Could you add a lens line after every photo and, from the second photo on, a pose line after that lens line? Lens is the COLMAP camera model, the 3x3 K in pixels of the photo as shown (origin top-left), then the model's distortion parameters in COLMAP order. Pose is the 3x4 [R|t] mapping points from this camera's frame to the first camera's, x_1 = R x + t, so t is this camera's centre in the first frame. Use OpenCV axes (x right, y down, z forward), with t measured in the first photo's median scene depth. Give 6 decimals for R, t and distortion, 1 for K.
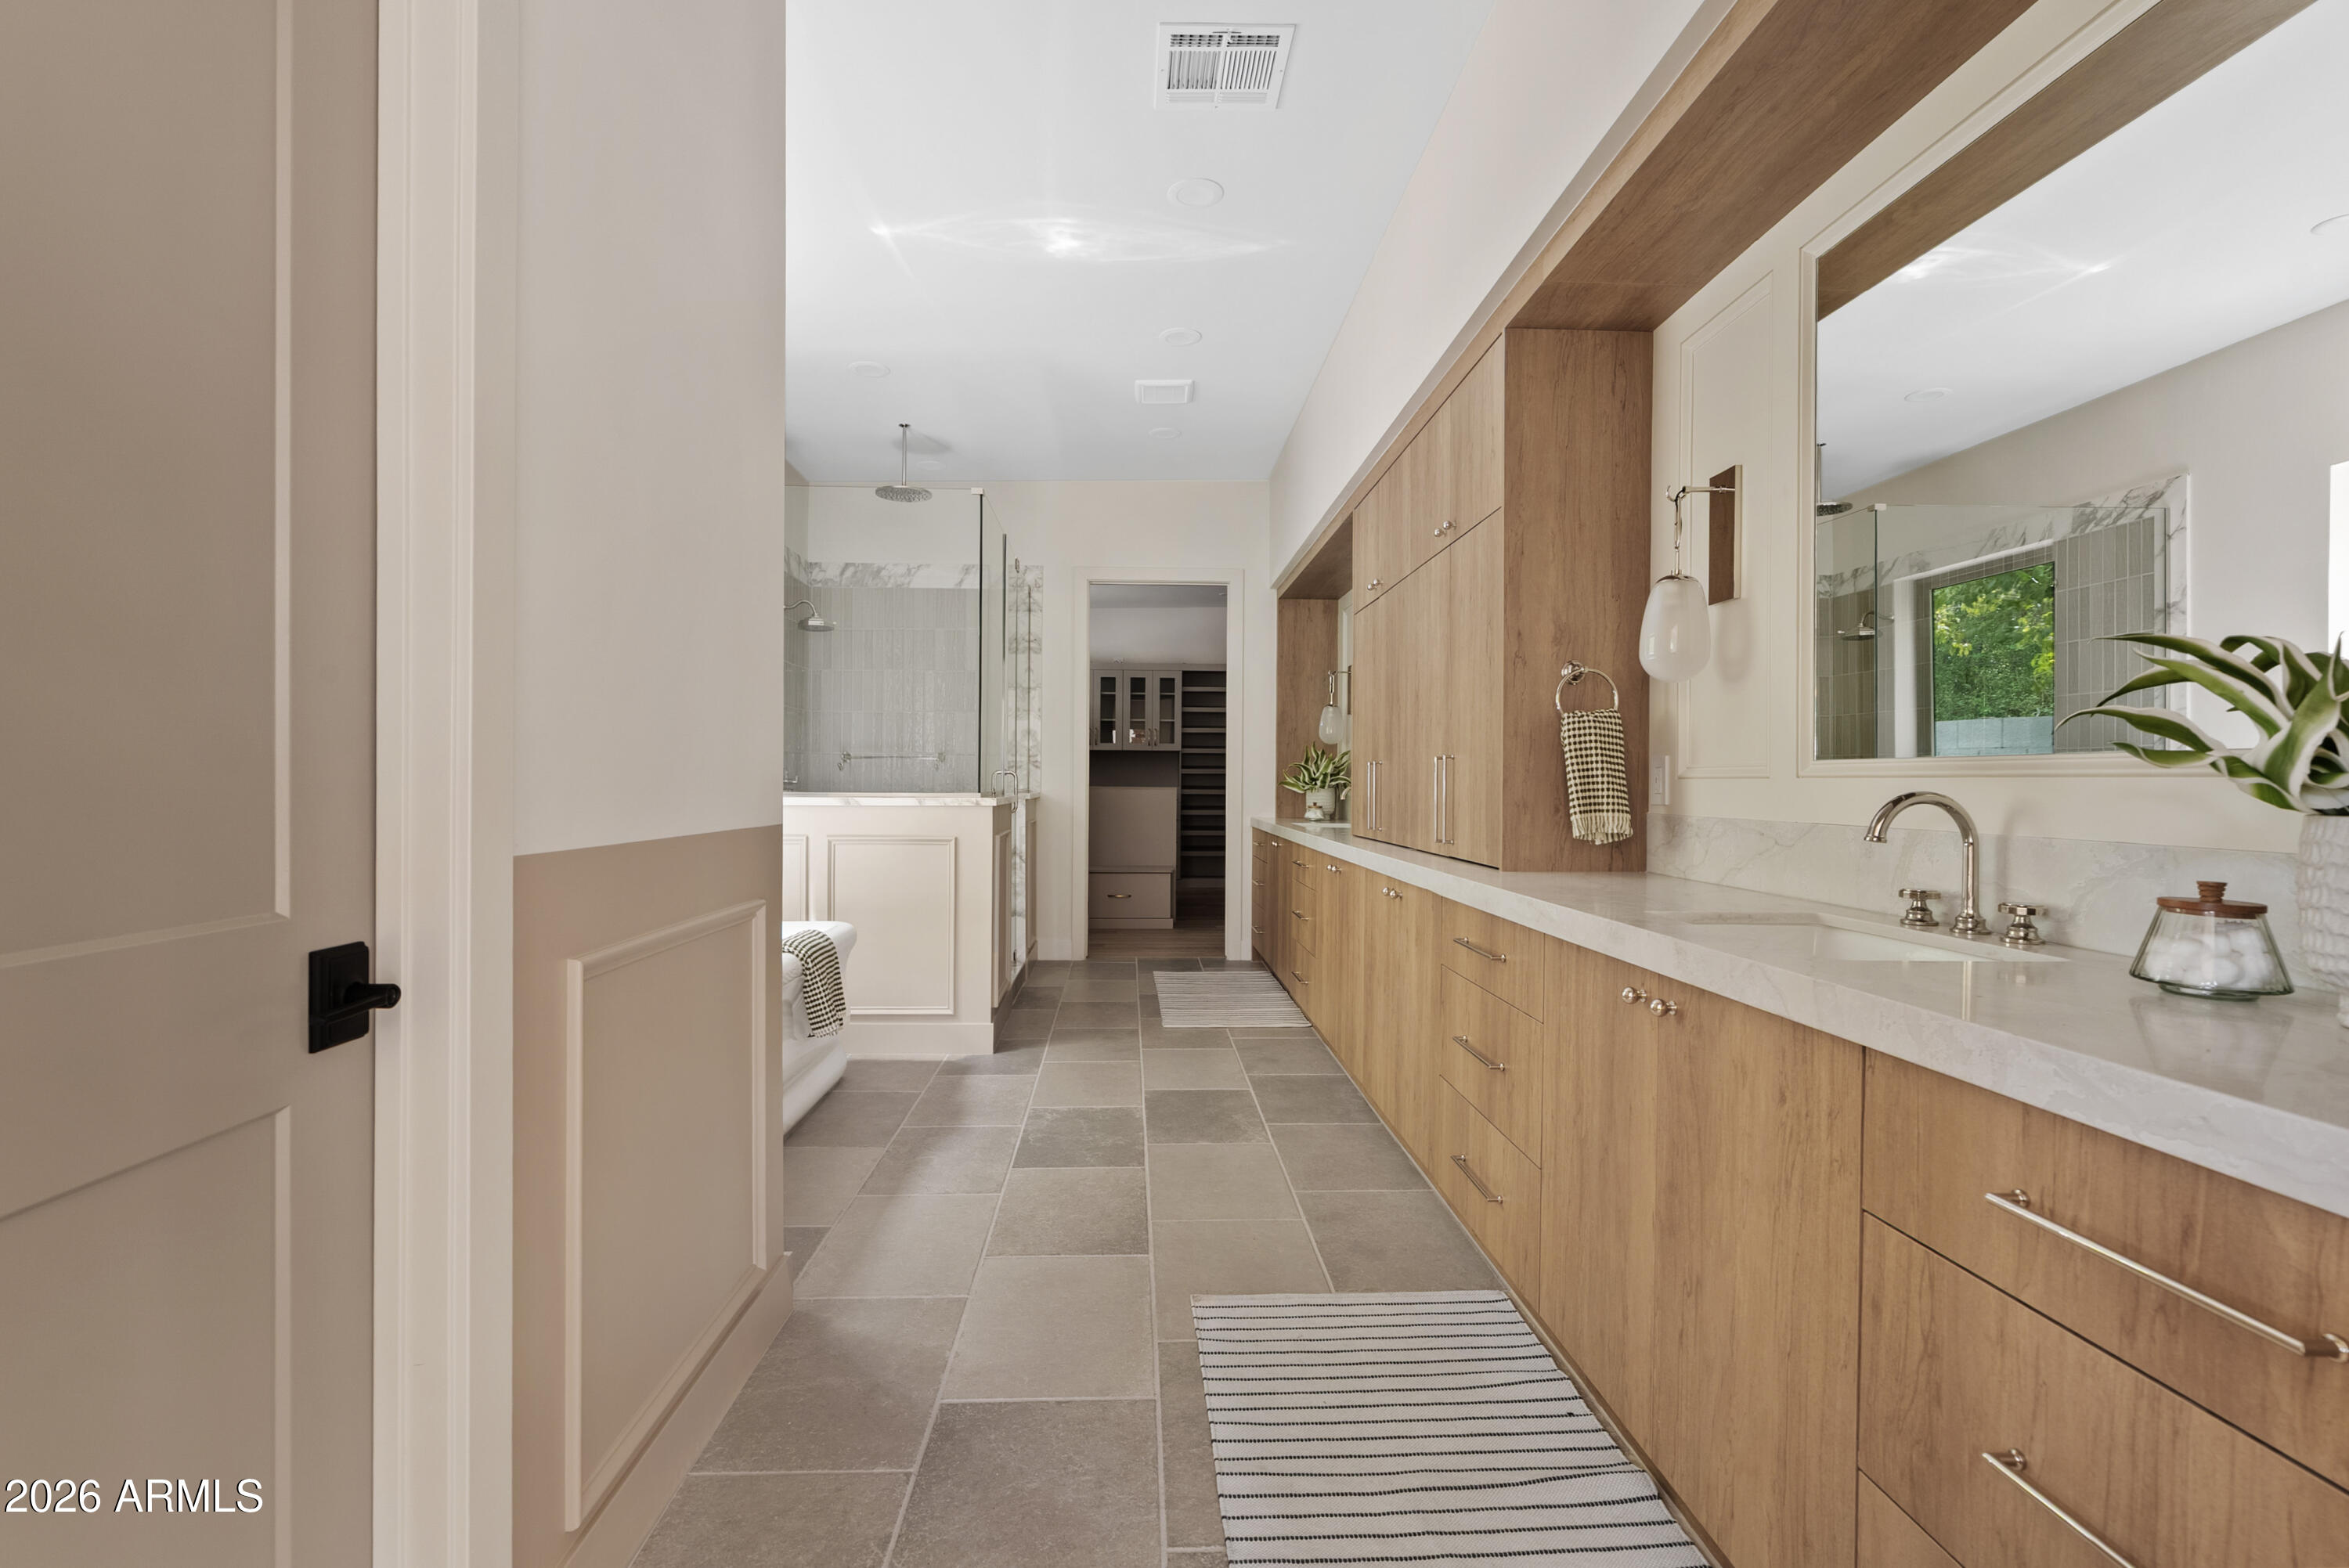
lens RADIAL K [[1066.2, 0, 1183.5], [0, 1066.2, 779.0], [0, 0, 1]] dist [-0.013766, 0.004522]
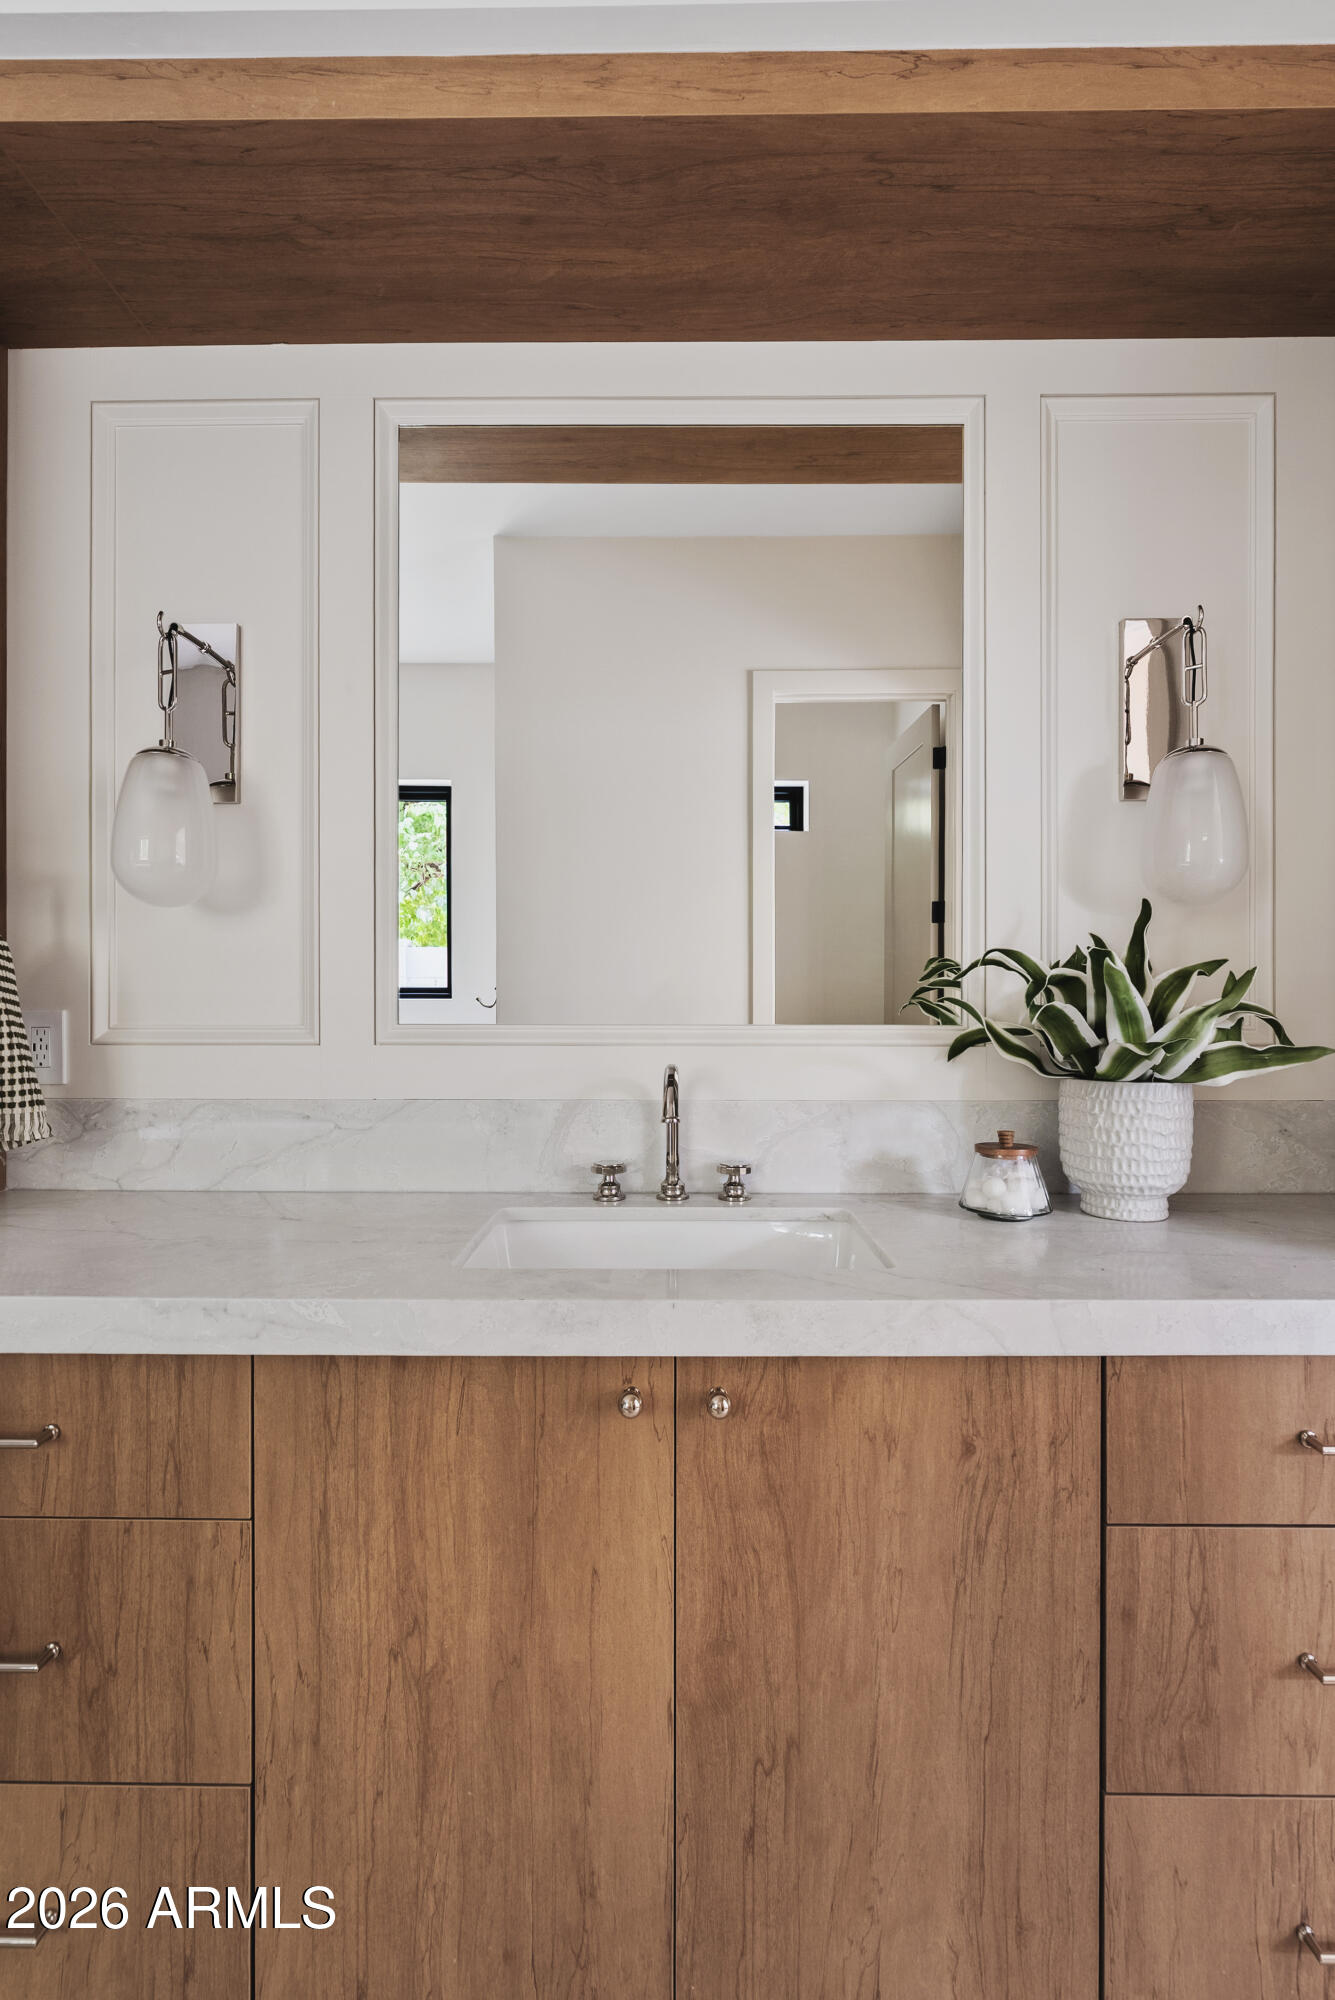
lens RADIAL K [[907.9, 0, 668.4], [0, 907.9, 1008.1], [0, 0, 1]] dist [-0.013766, 0.004522]
pose [[0.063497, -0.010147, 0.997930, -0.168252], [-0.003610, 0.999939, 0.010397, -0.059546], [-0.997975, -0.004263, 0.063457, 1.159017]]
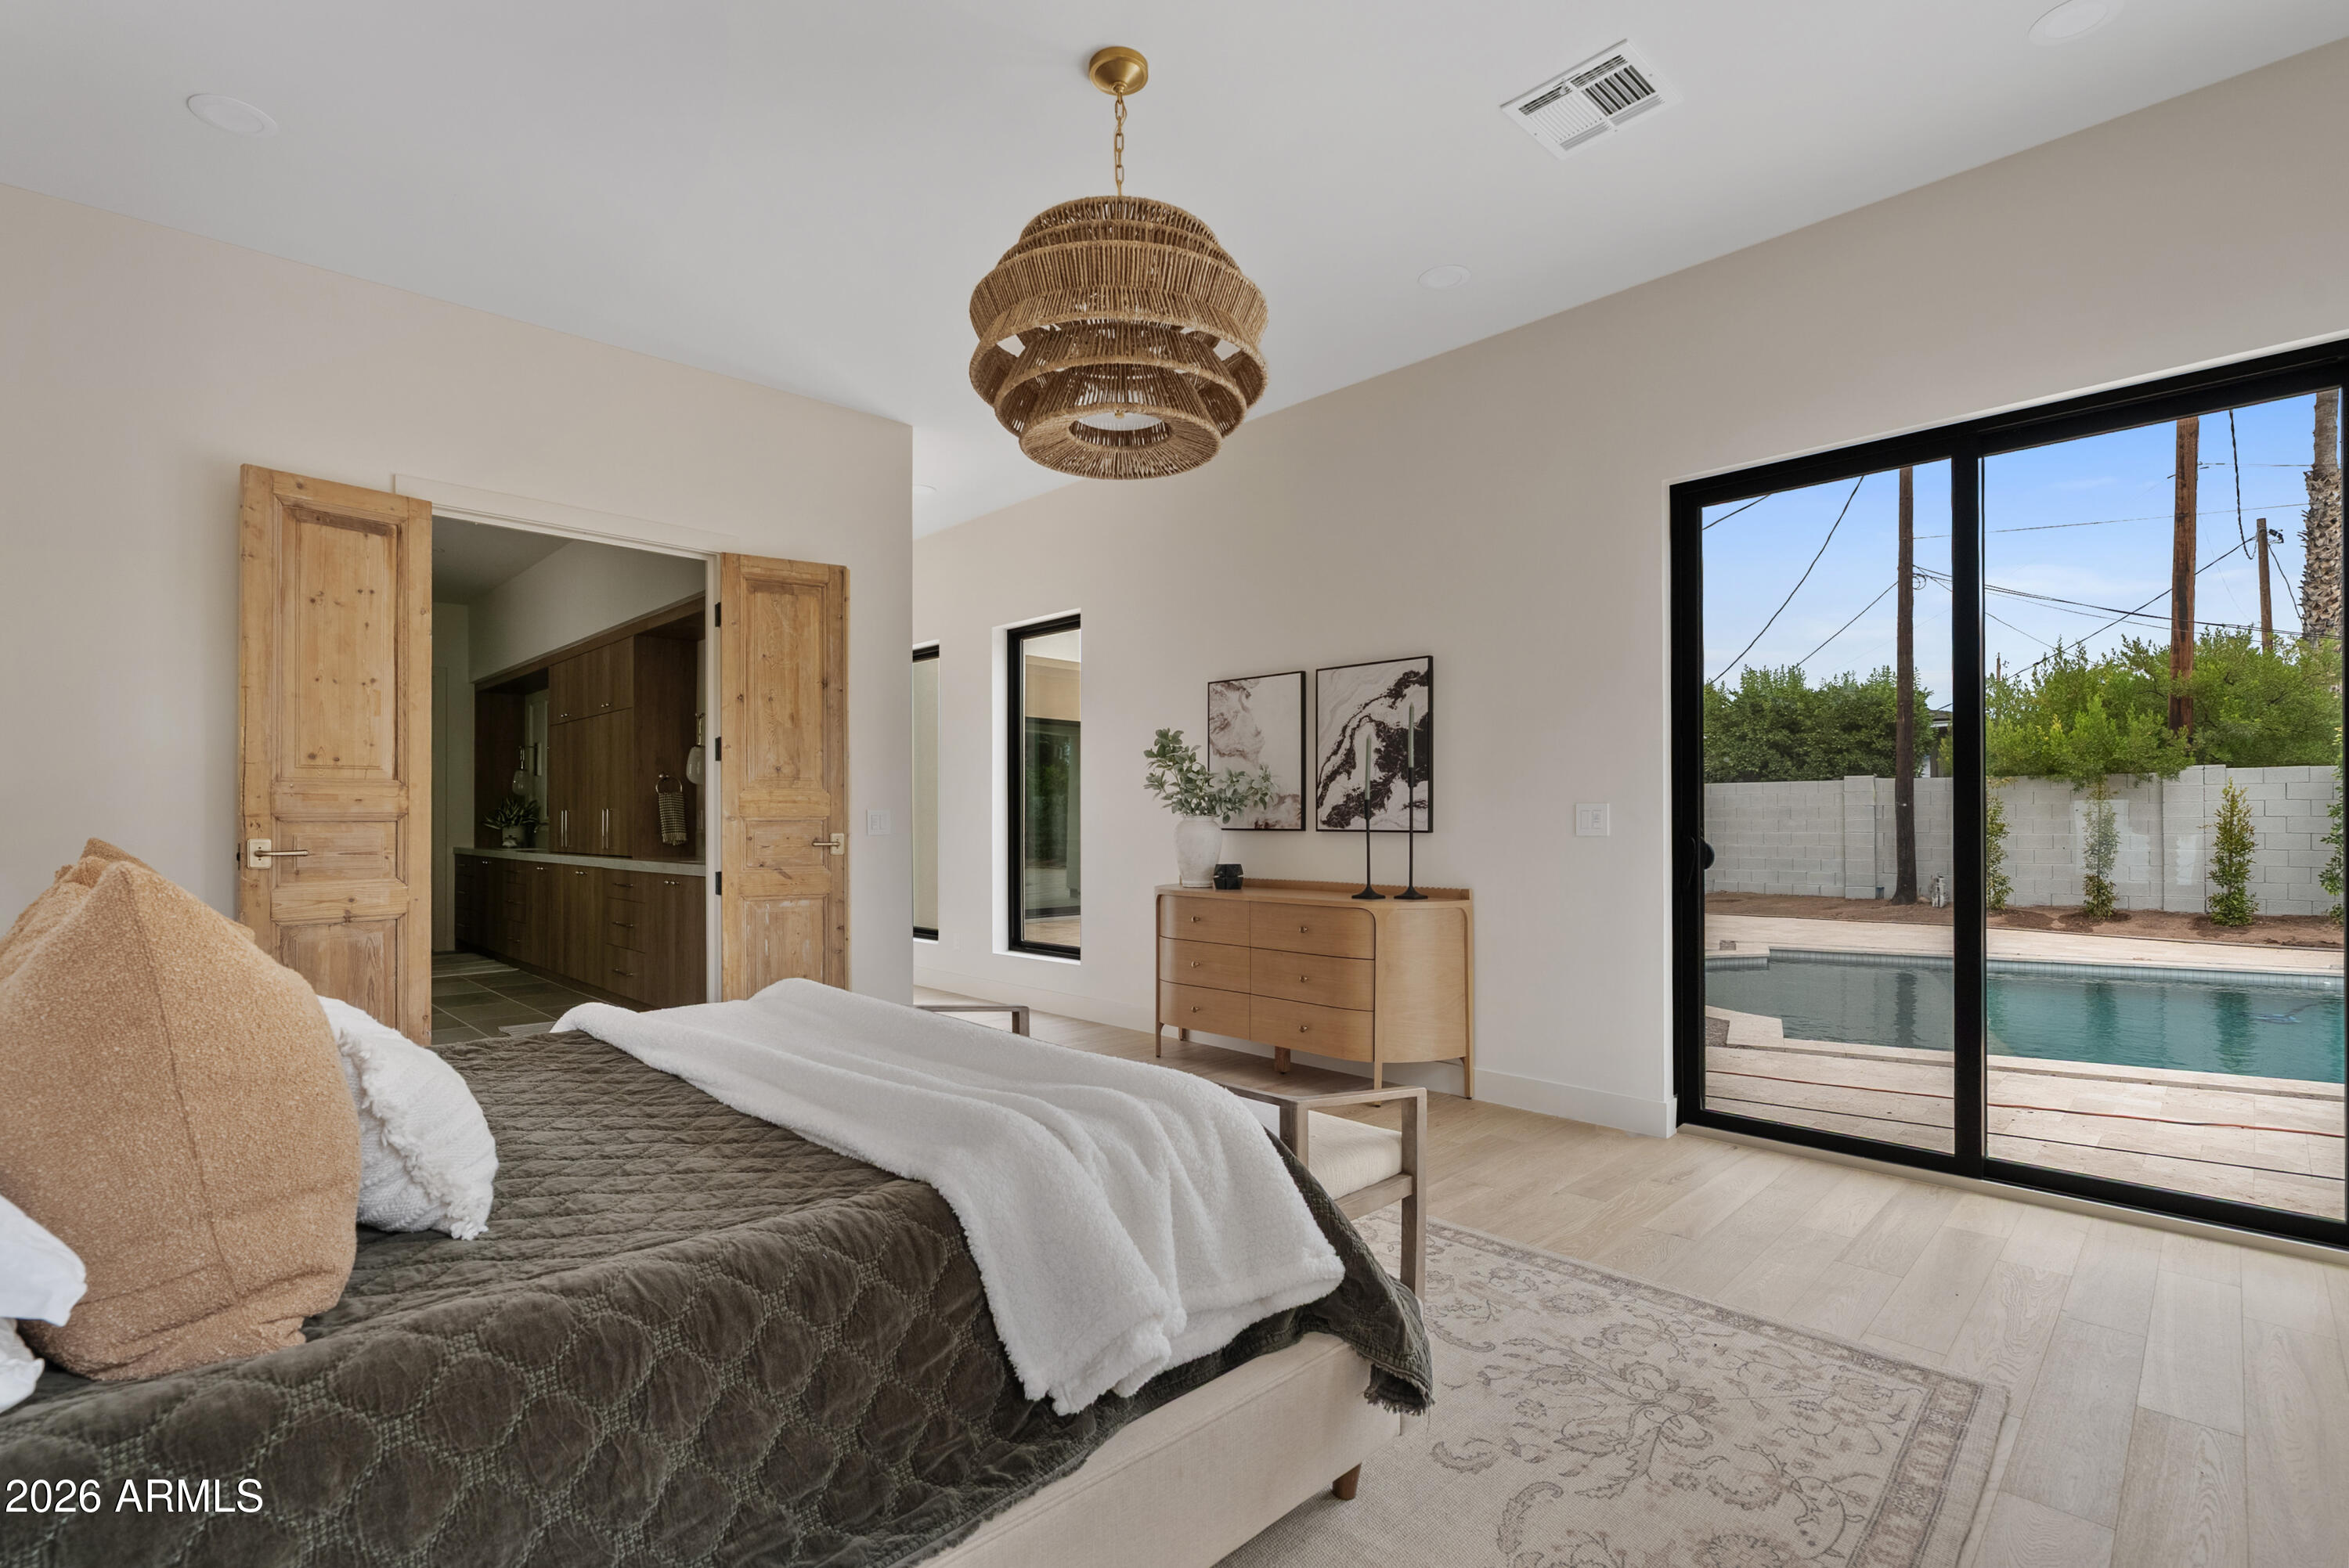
lens RADIAL K [[1066.2, 0, 1183.1], [0, 1066.2, 821.4], [0, 0, 1]] dist [-0.013766, 0.004522]
pose [[0.739804, -0.007001, 0.672786, -0.822301], [0.003852, 0.999974, 0.006170, -0.012496], [-0.672811, -0.001973, 0.739812, -3.327025]]
